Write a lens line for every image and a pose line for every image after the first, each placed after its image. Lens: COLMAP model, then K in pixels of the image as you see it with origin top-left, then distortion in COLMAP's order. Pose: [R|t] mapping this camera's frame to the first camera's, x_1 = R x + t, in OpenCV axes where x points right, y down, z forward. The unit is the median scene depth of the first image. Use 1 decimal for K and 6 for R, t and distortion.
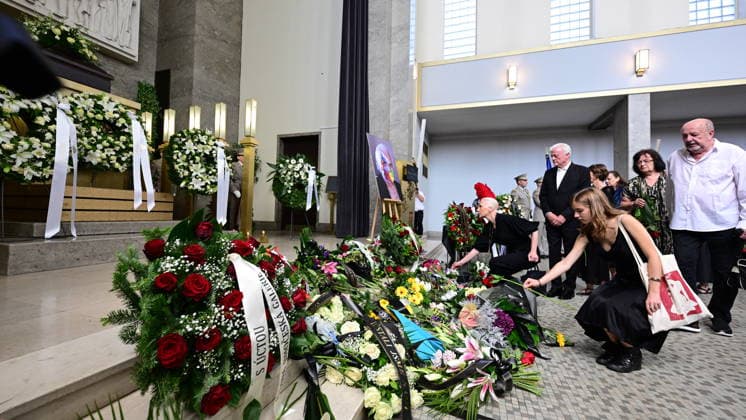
lens RADIAL K [[305.0, 0, 373.0], [0, 305.0, 210.0], [0, 0, 1]] dist [-0.012209, 0.000018]
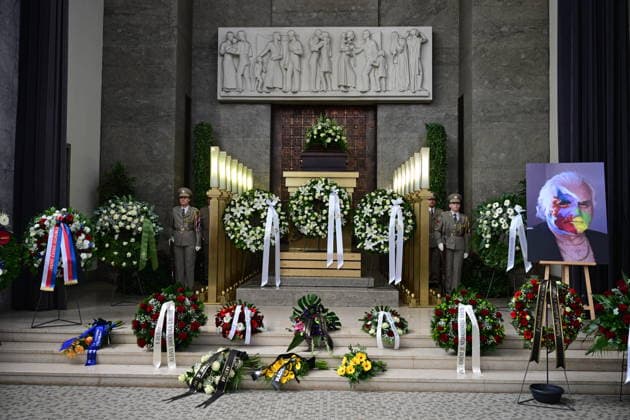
lens RADIAL K [[598.0, 0, 315.0], [0, 598.0, 210.0], [0, 0, 1]] dist [0.002943, 0.001962]
pose [[0.296419, -0.045886, -0.953955, 1.466062], [0.004077, 0.998897, -0.046781, -0.116322], [0.955049, 0.009978, 0.296279, 0.197069]]
